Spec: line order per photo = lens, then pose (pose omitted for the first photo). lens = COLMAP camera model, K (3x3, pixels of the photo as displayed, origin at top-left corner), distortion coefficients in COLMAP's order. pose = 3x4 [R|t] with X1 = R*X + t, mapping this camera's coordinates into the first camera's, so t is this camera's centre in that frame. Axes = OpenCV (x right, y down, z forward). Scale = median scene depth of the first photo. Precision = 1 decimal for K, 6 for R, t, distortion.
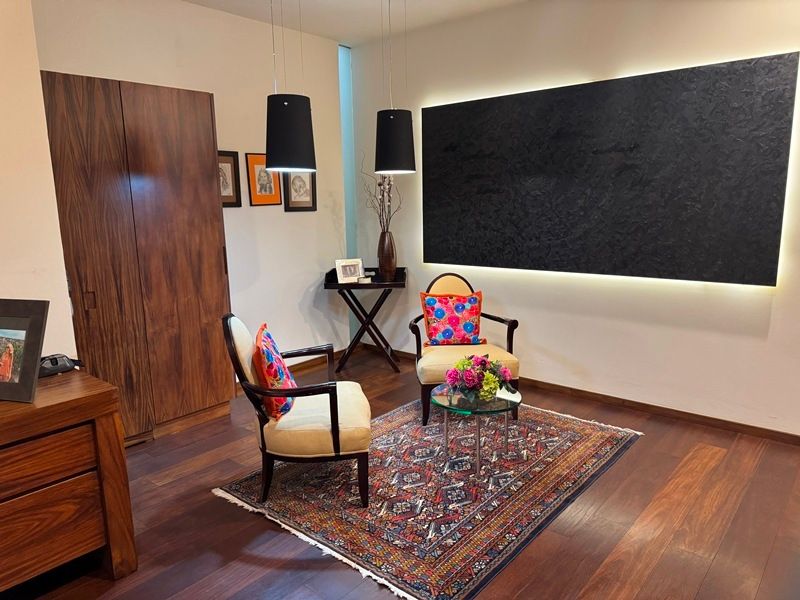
lens RADIAL K [[564.7, 0, 397.6], [0, 564.7, 301.5], [0, 0, 1]] dist [0.043185, -0.043418]
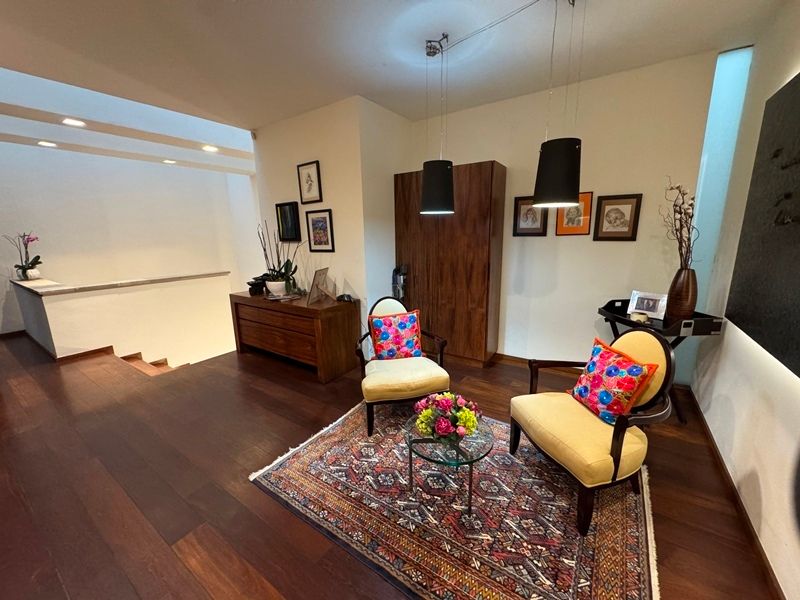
lens RADIAL K [[320.7, 0, 397.1], [0, 320.7, 298.6], [0, 0, 1]] dist [-0.000063, 0.000509]
pose [[0.109839, 0.226625, -0.967769, 0.542669], [-0.163157, 0.964564, 0.207356, -0.148102], [0.980467, 0.135123, 0.142922, 0.679813]]
